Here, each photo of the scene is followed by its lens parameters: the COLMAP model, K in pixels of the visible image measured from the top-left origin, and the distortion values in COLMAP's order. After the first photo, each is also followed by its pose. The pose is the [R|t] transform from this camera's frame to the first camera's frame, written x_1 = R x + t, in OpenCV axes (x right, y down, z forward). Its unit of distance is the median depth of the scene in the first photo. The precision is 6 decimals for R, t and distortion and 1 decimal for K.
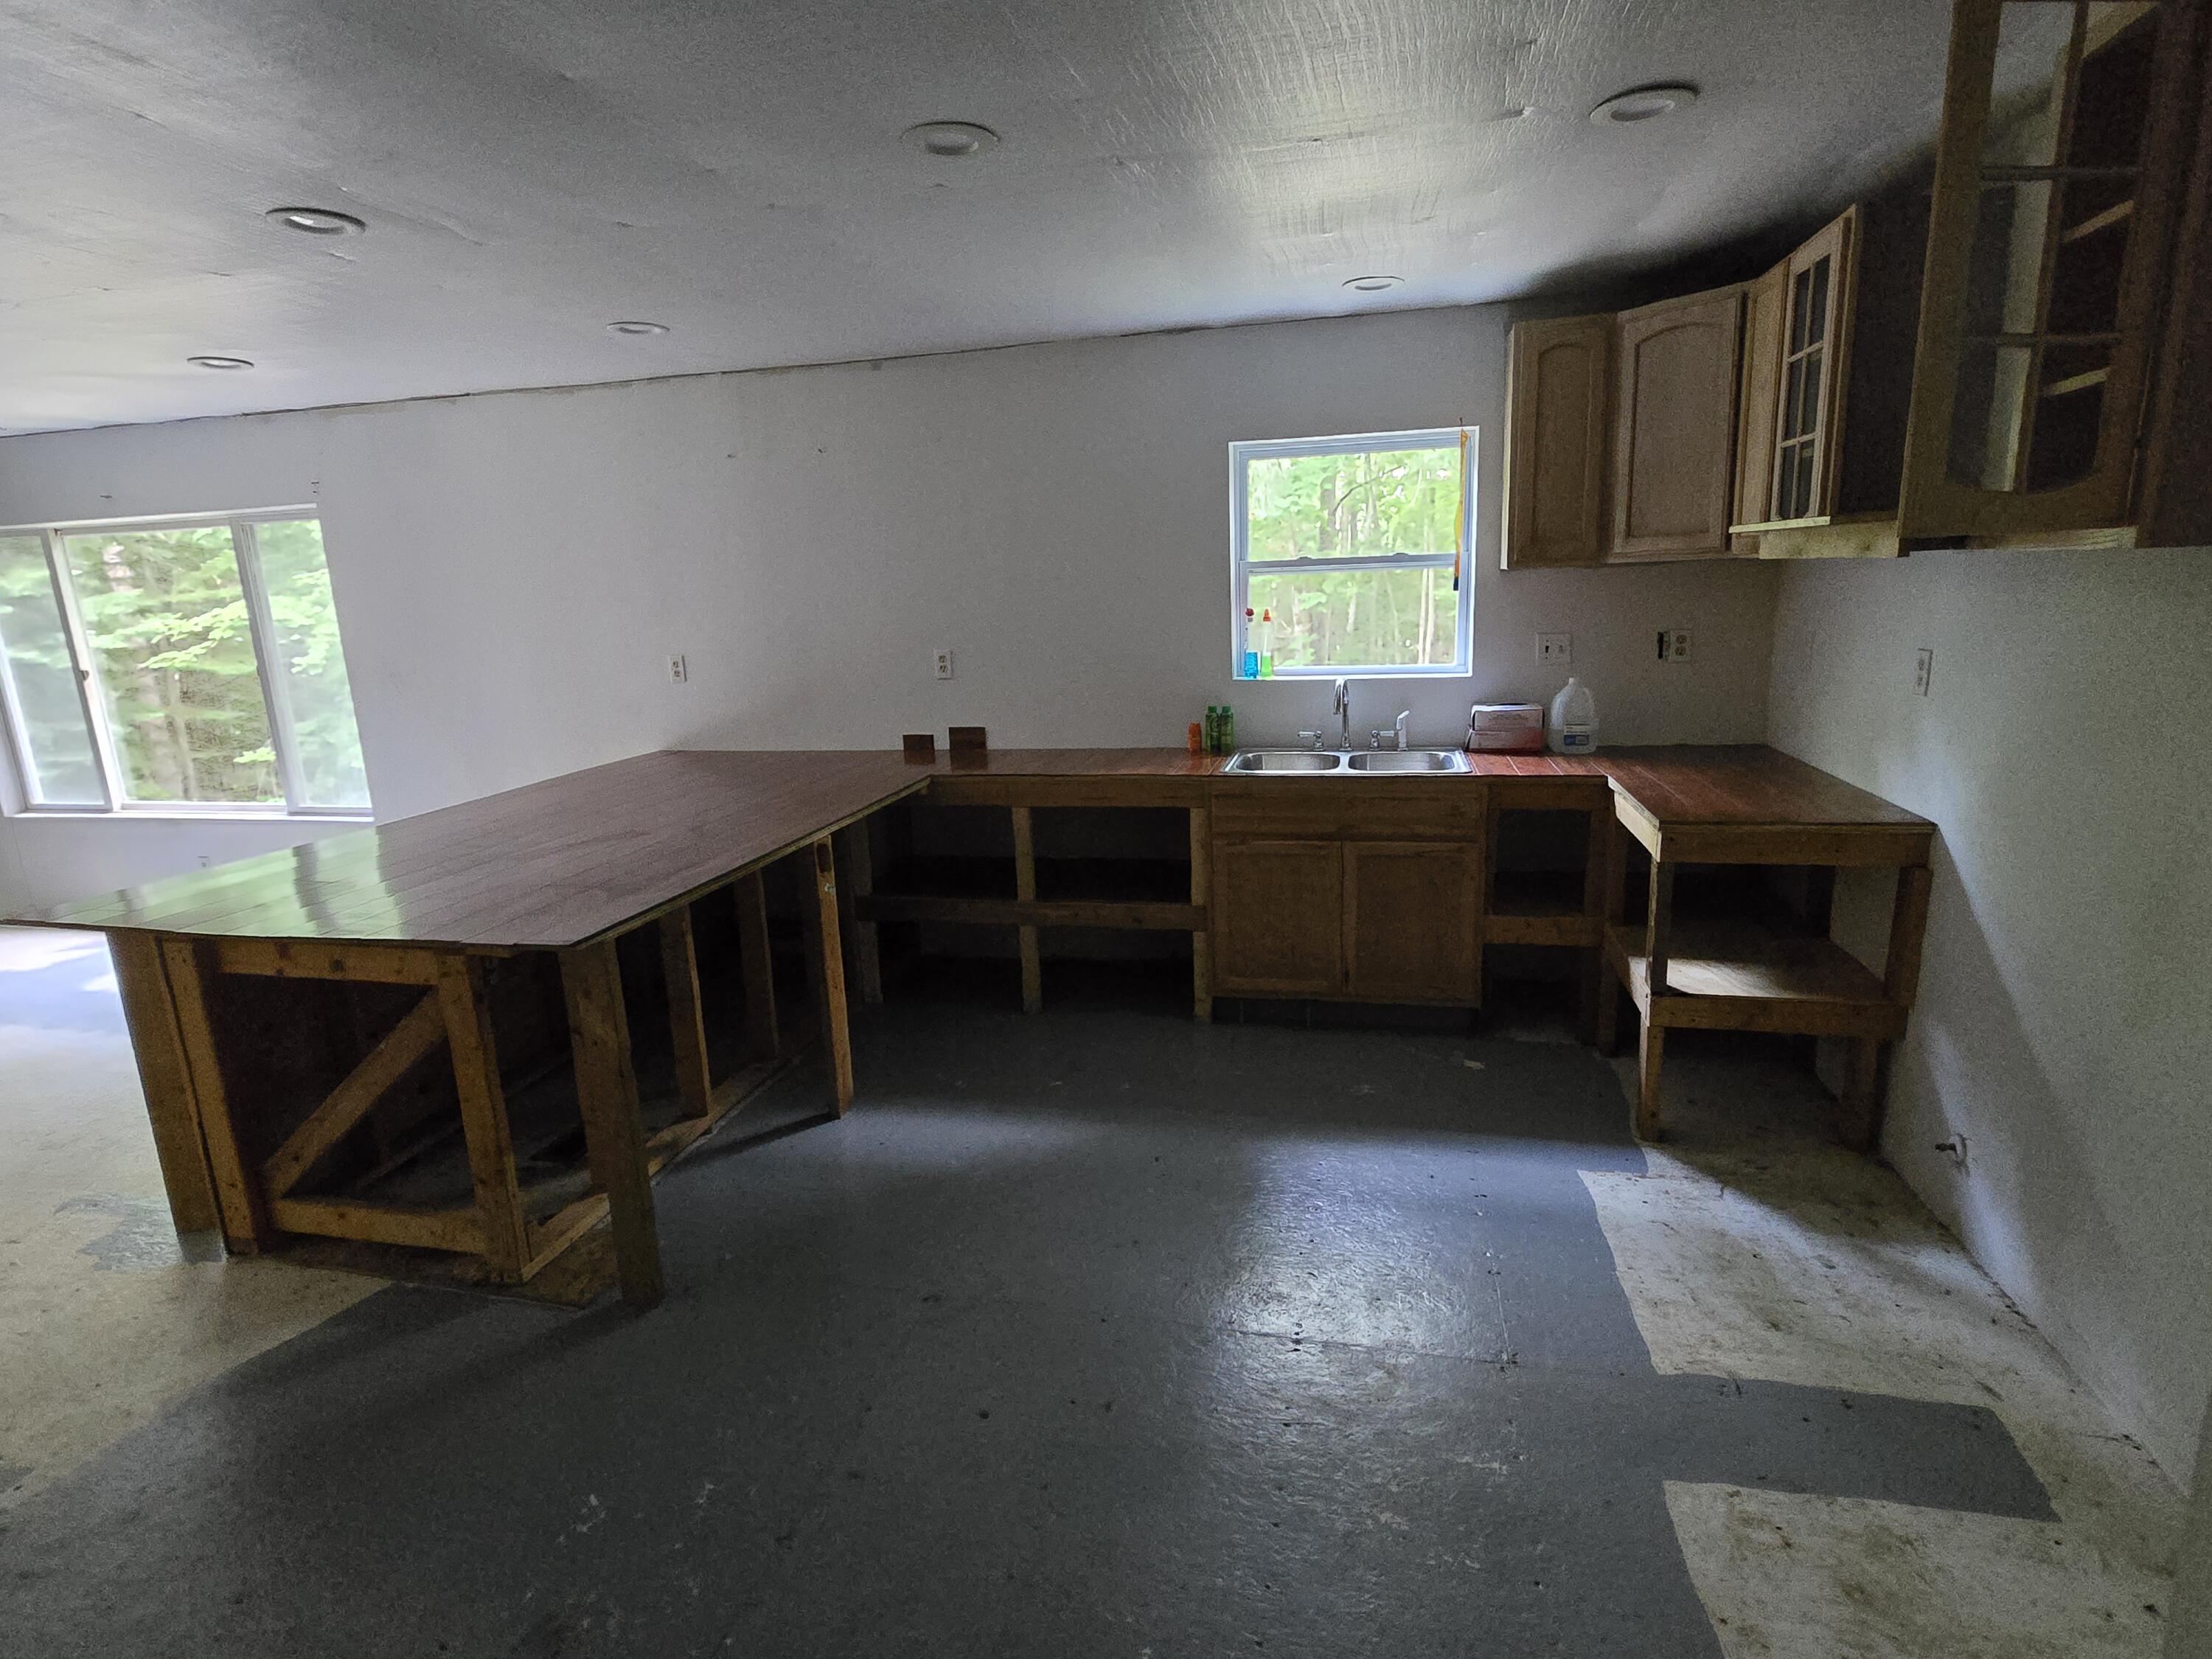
lens RADIAL K [[1144.8, 0, 1106.0], [0, 1144.8, 829.5], [0, 0, 1]] dist [0.006070, 0.001024]
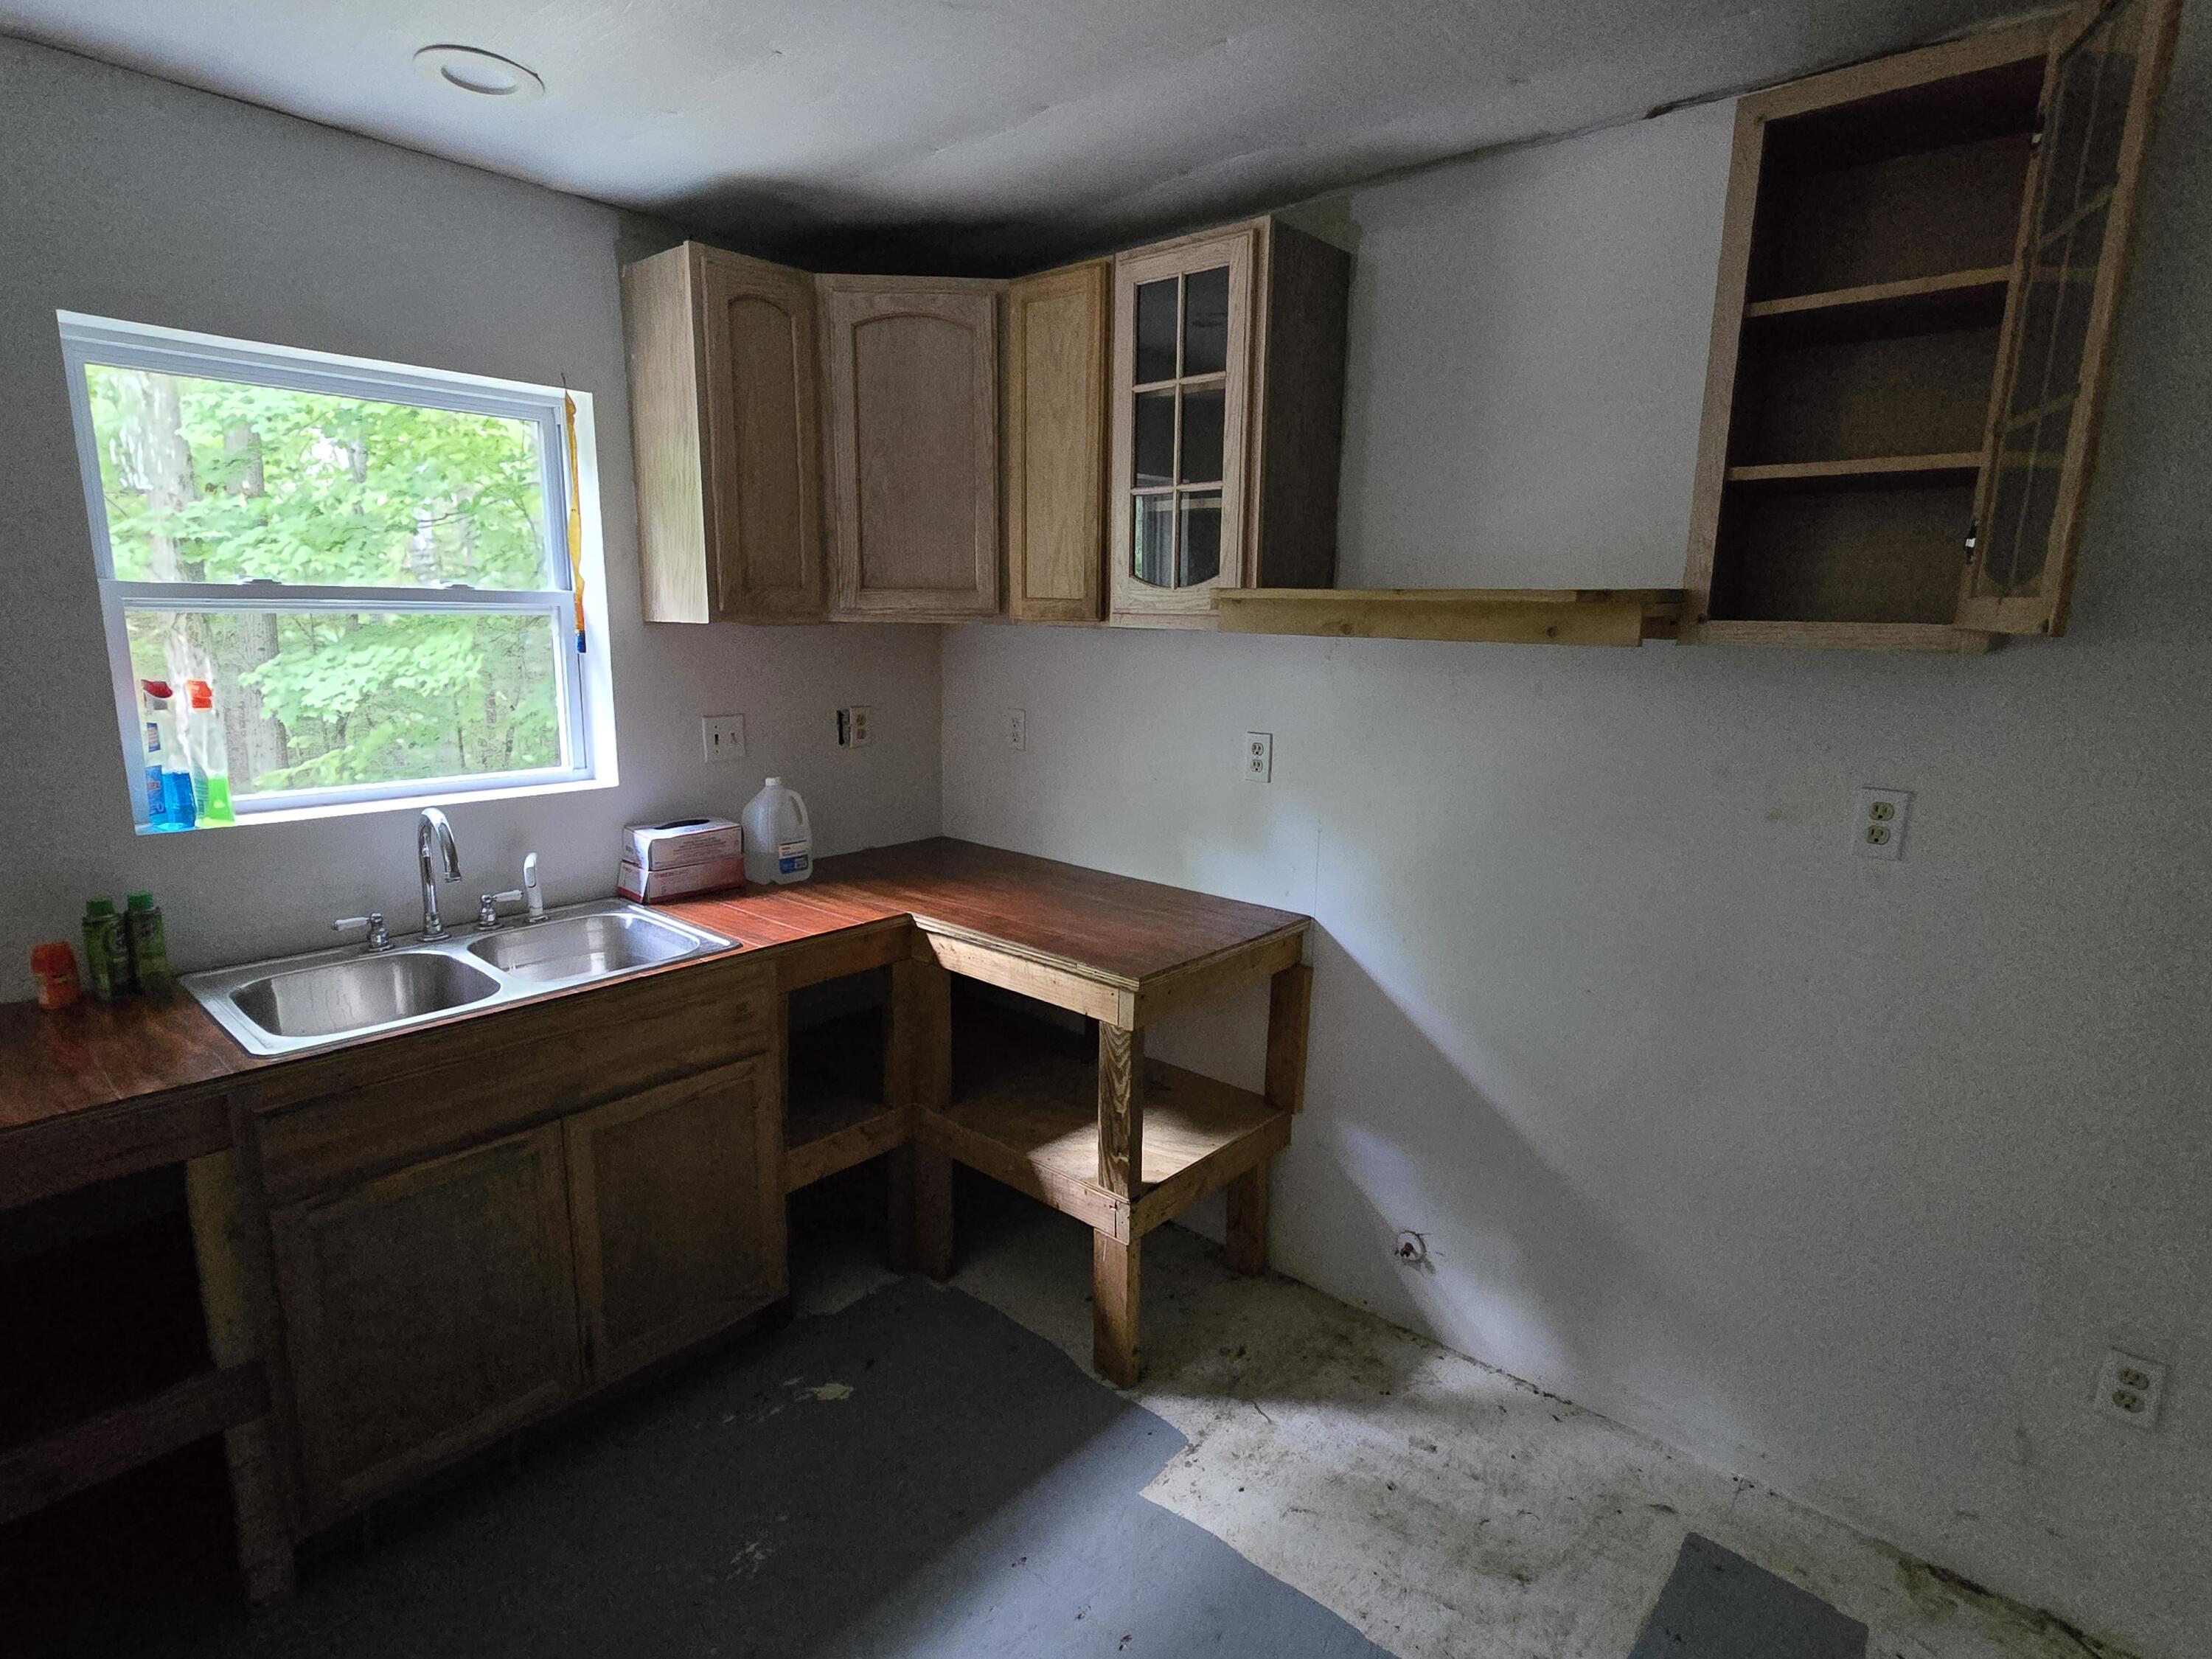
lens RADIAL K [[1144.8, 0, 1106.0], [0, 1144.8, 829.5], [0, 0, 1]] dist [0.006070, 0.001024]
pose [[0.470154, -0.119929, 0.874398, -0.130199], [0.155013, 0.986545, 0.051962, -0.113810], [-0.868865, 0.111113, 0.482419, 0.516919]]
